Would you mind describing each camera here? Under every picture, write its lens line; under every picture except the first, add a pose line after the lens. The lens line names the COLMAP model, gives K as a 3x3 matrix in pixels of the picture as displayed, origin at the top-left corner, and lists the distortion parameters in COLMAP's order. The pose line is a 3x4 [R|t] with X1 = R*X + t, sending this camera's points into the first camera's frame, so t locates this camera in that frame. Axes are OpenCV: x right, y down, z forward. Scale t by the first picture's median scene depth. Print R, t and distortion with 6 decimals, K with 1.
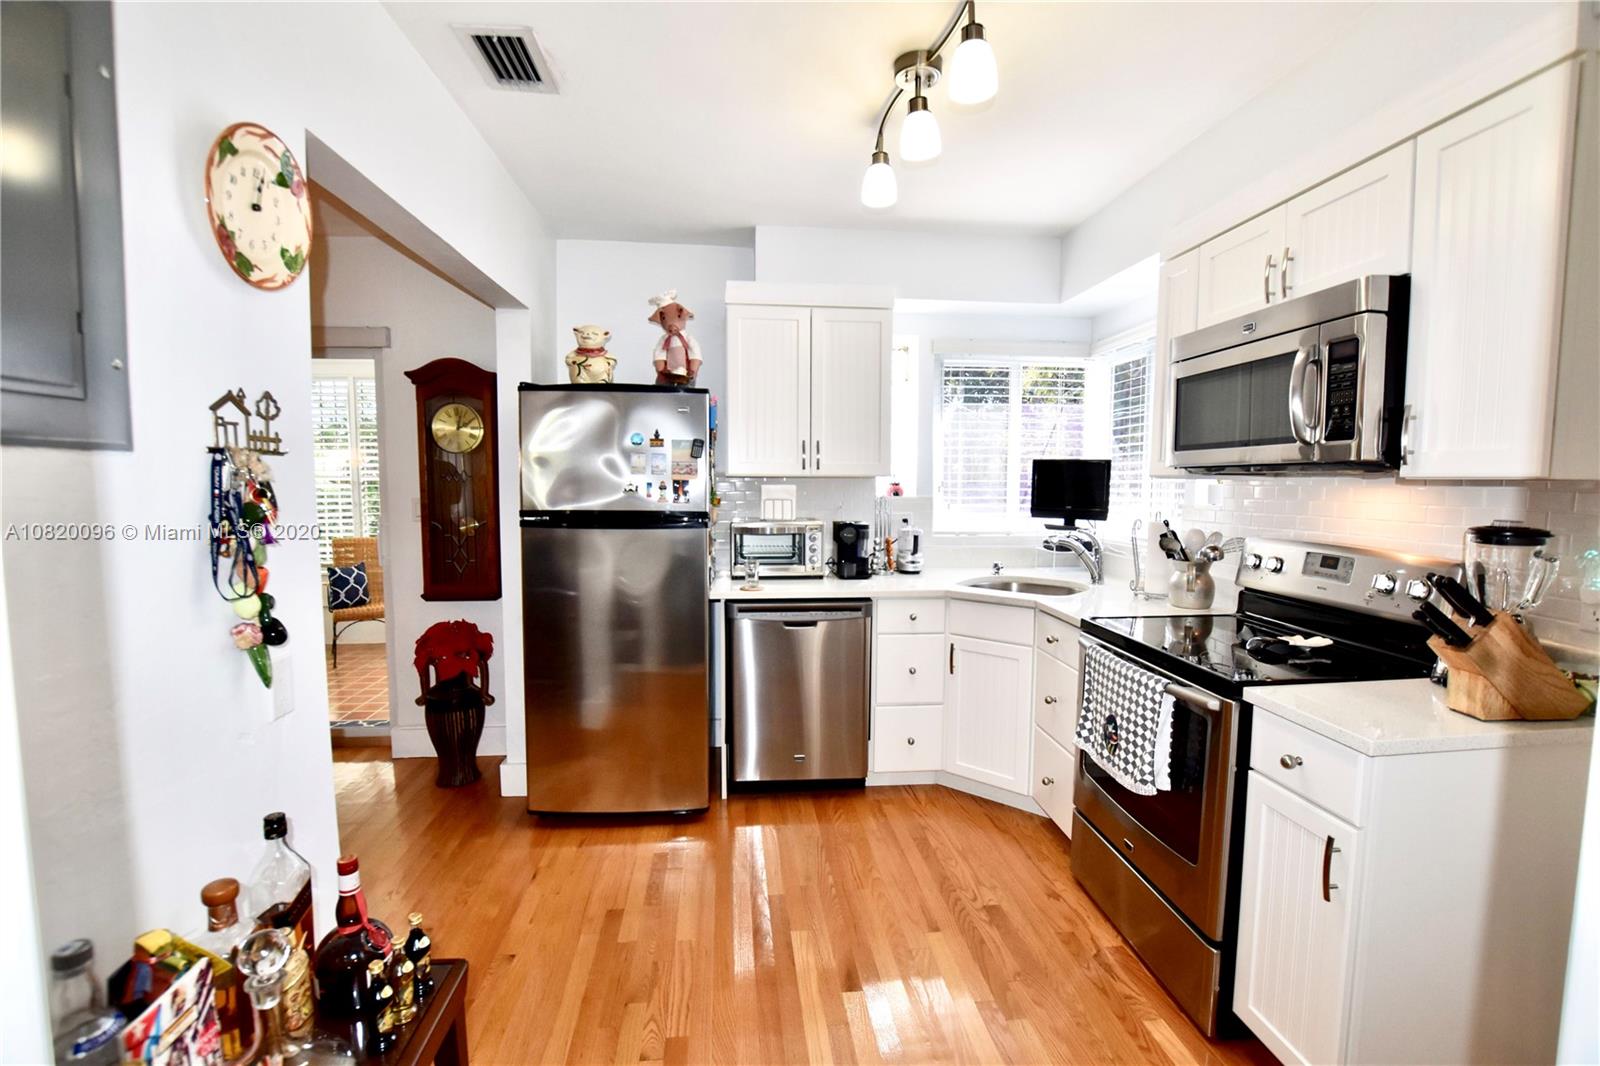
lens RADIAL K [[730.2, 0, 810.9], [0, 730.2, 541.6], [0, 0, 1]] dist [-0.029468, 0.001683]
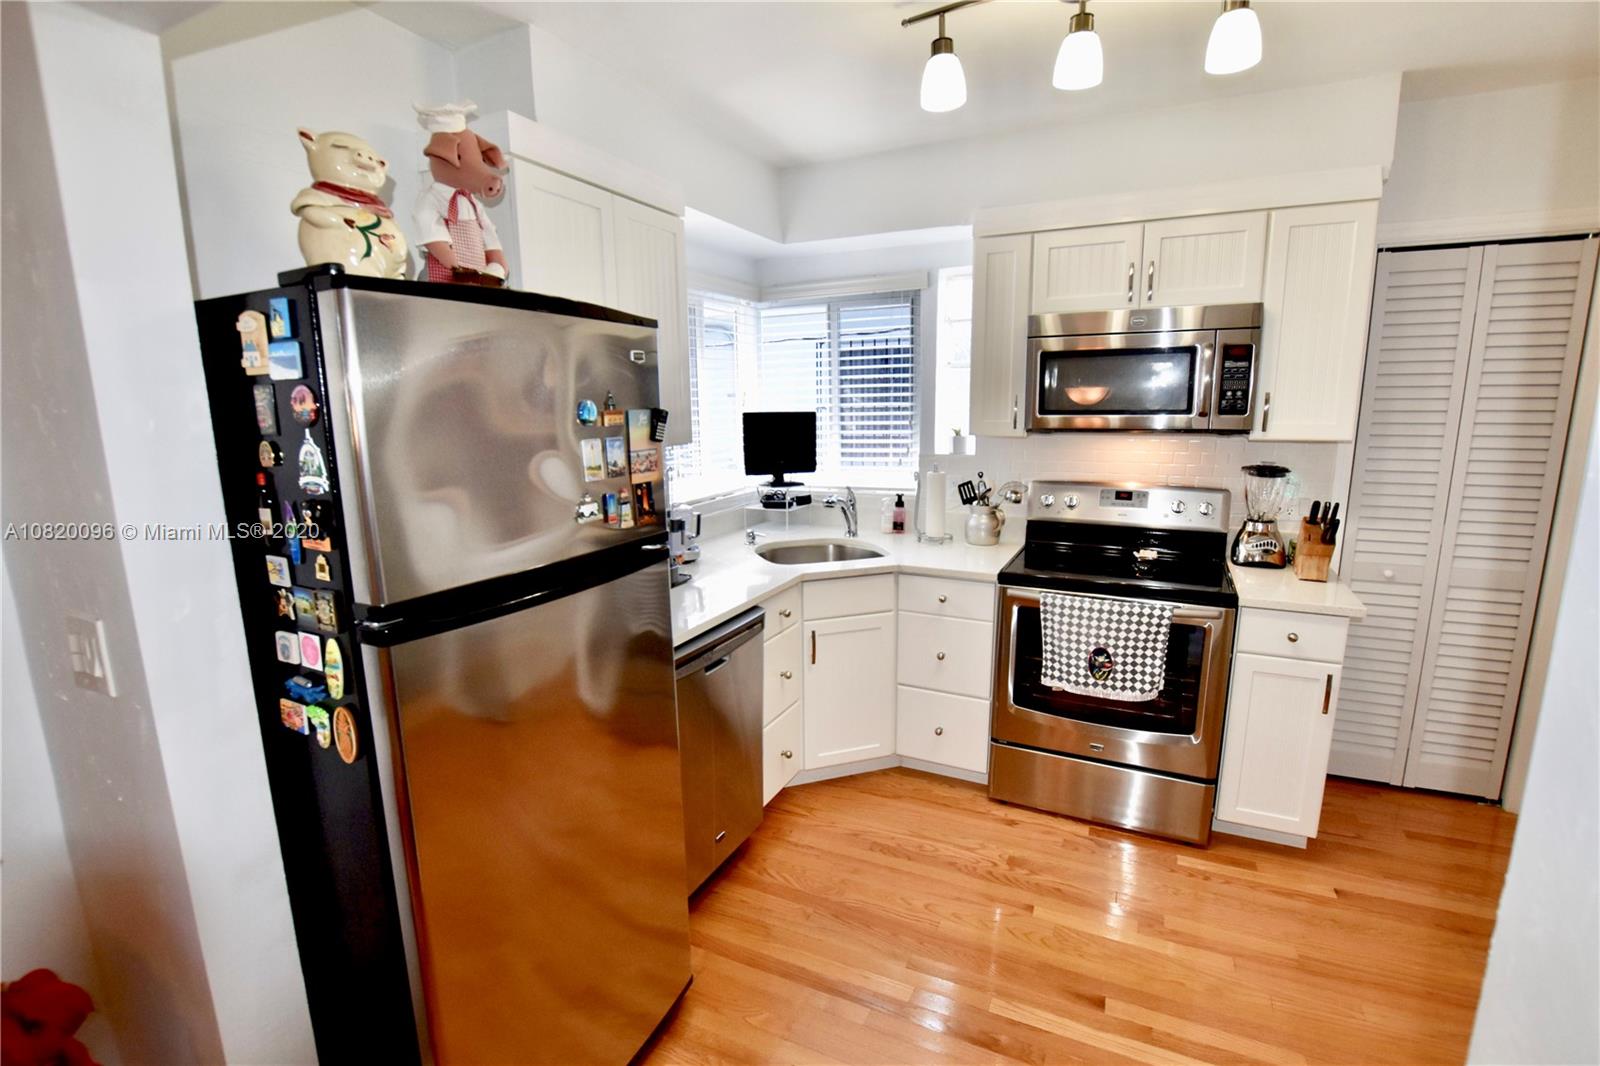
lens RADIAL K [[730.2, 0, 806.0], [0, 730.2, 537.7], [0, 0, 1]] dist [-0.029468, 0.001683]
pose [[0.519478, -0.170106, 0.837381, -0.594504], [0.086656, 0.985420, 0.146421, -0.113418], [-0.850079, -0.003499, 0.526644, 0.593694]]
